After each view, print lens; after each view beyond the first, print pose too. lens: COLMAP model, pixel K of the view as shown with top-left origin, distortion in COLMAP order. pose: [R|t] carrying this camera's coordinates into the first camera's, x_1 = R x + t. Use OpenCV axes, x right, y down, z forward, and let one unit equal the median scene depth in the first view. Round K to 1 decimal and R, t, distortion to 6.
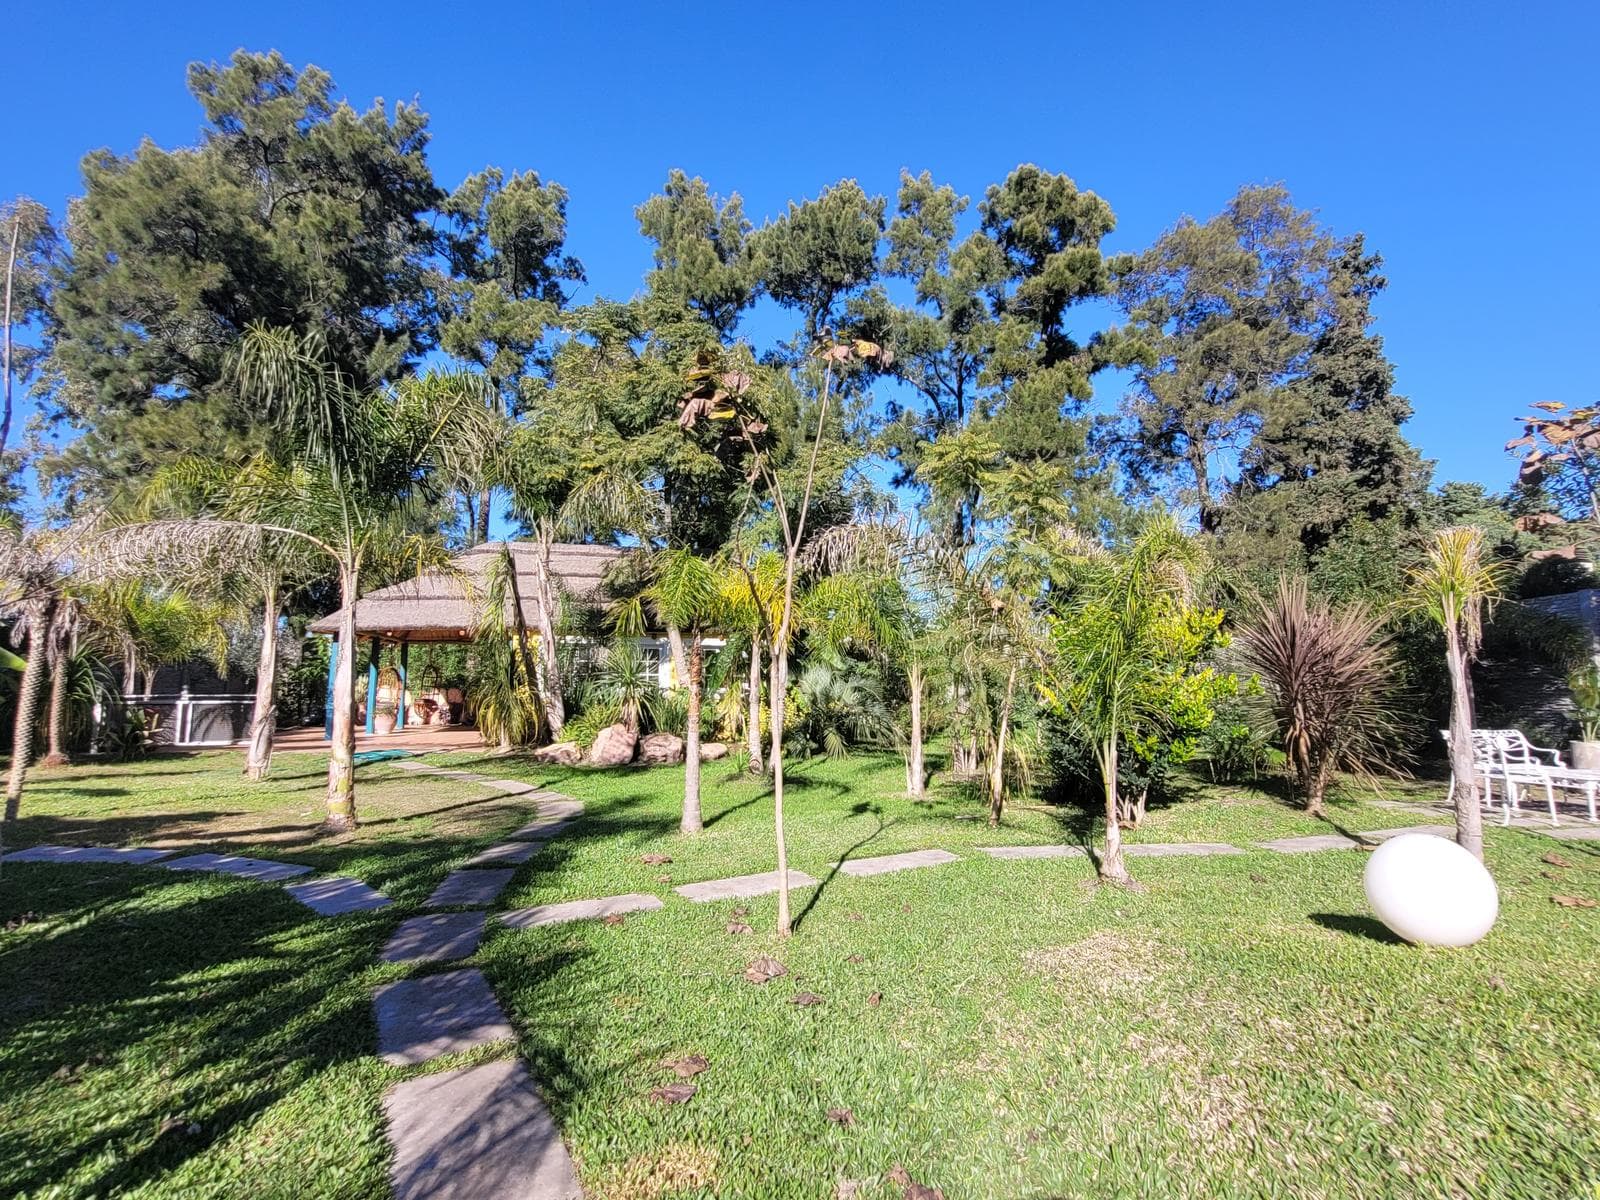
lens RADIAL K [[827.3, 0, 808.6], [0, 827.3, 588.5], [0, 0, 1]] dist [0.002687, -0.002798]
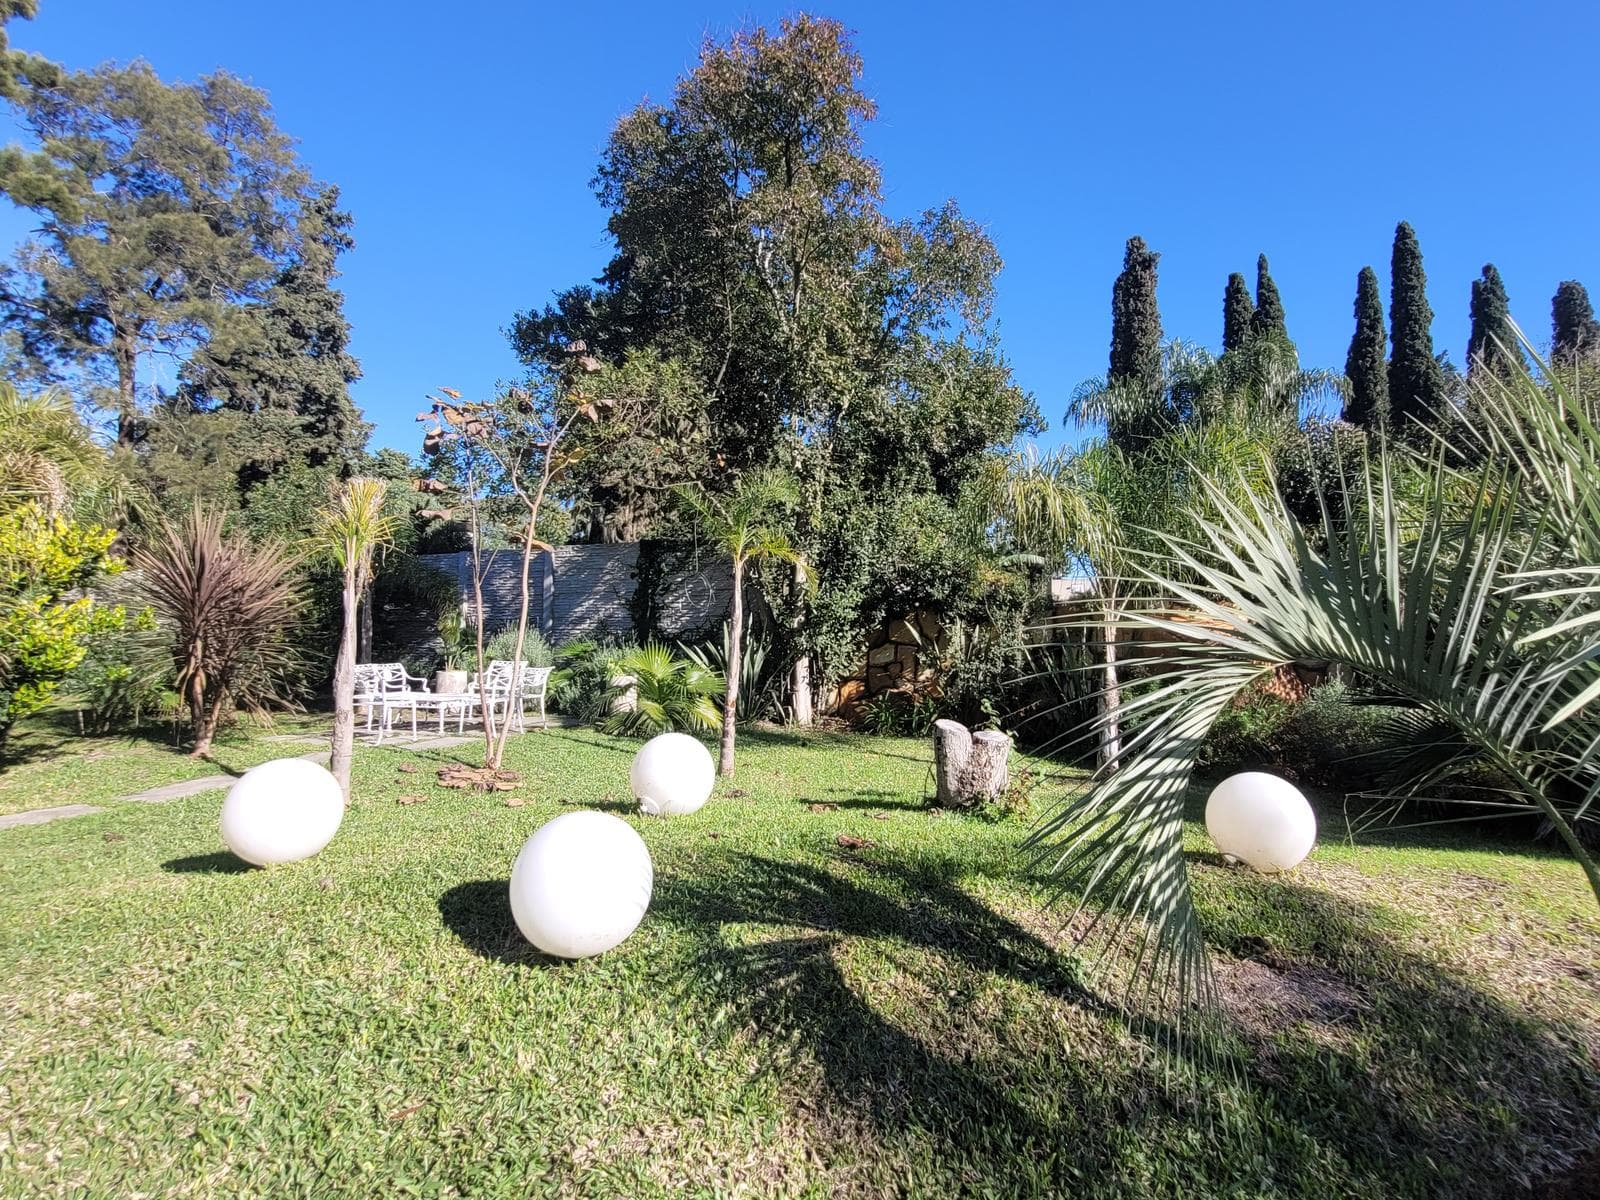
lens RADIAL K [[827.3, 0, 808.6], [0, 827.3, 588.5], [0, 0, 1]] dist [0.002687, -0.002798]
pose [[0.411078, 0.057154, 0.909807, 0.009586], [-0.119310, 0.992821, -0.008461, 0.002799], [-0.903759, -0.105071, 0.414946, 0.000963]]
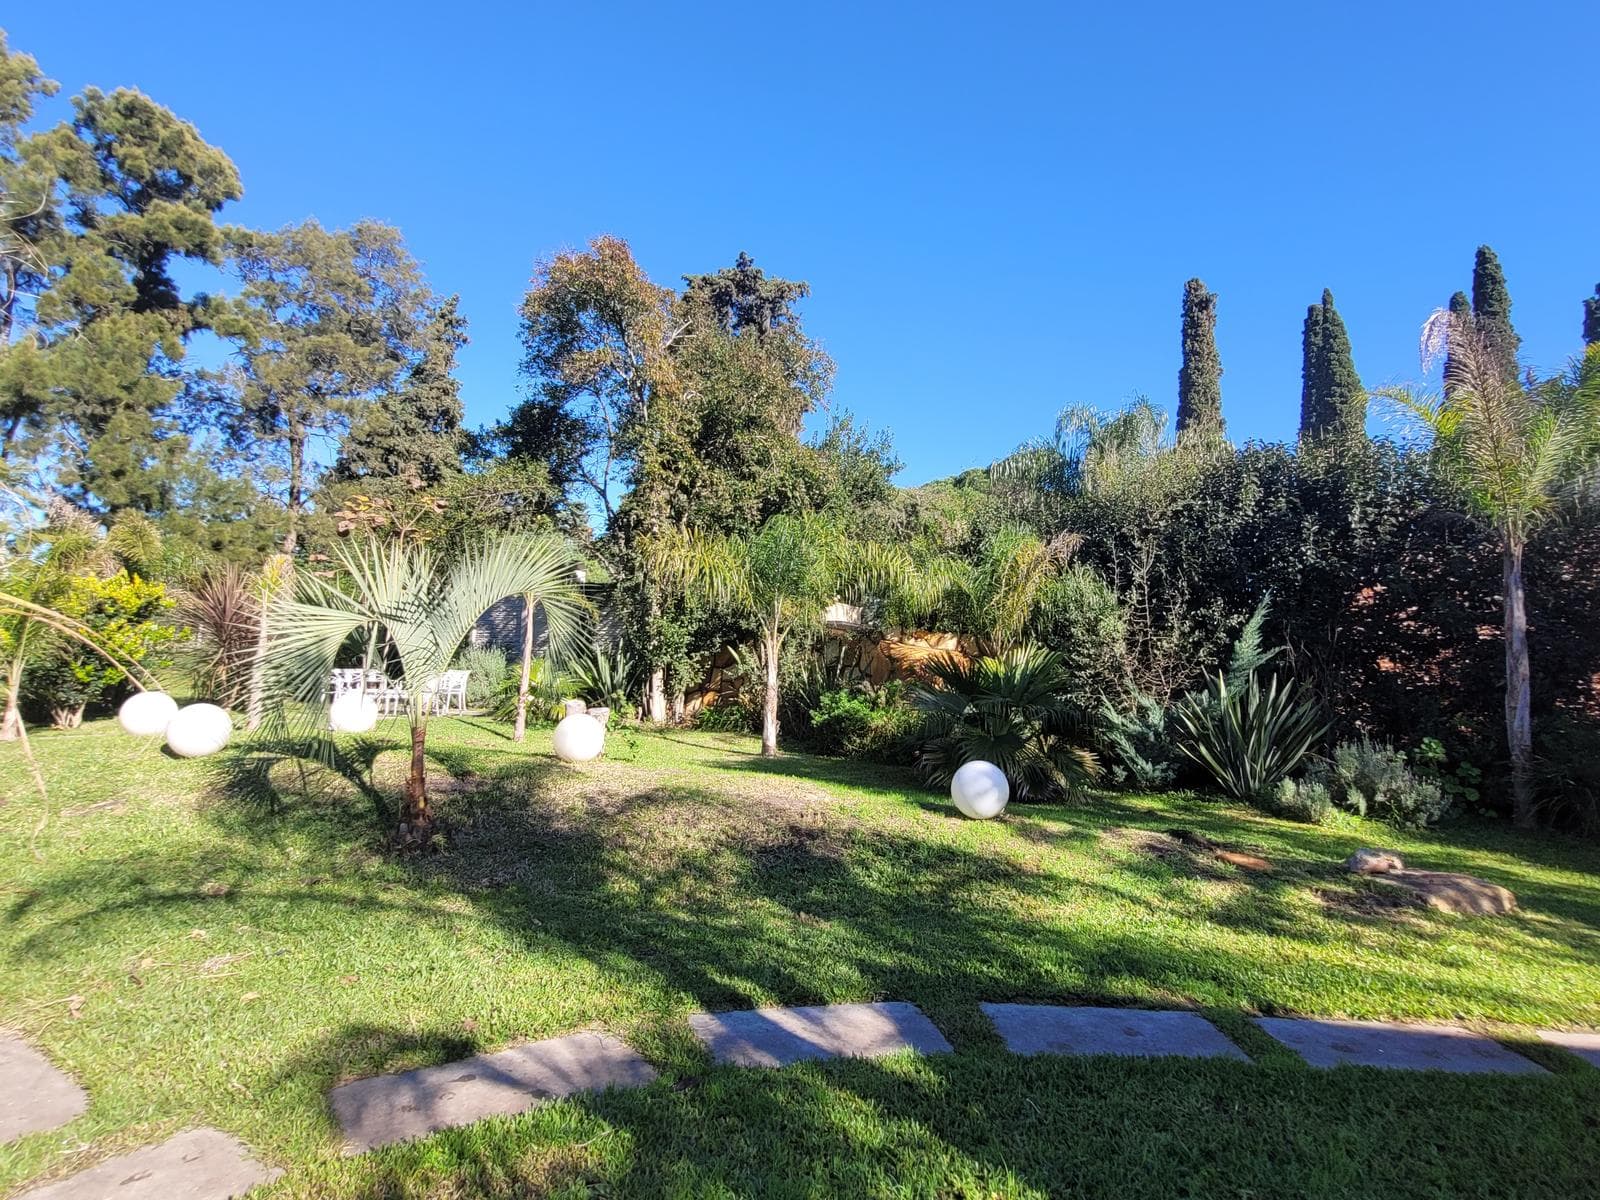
lens RADIAL K [[827.3, 0, 808.6], [0, 827.3, 588.5], [0, 0, 1]] dist [0.002687, -0.002798]
pose [[0.574024, 0.094788, 0.813334, -0.021360], [-0.128011, 0.991453, -0.025200, -0.028739], [-0.808771, -0.089651, 0.581251, -0.308515]]
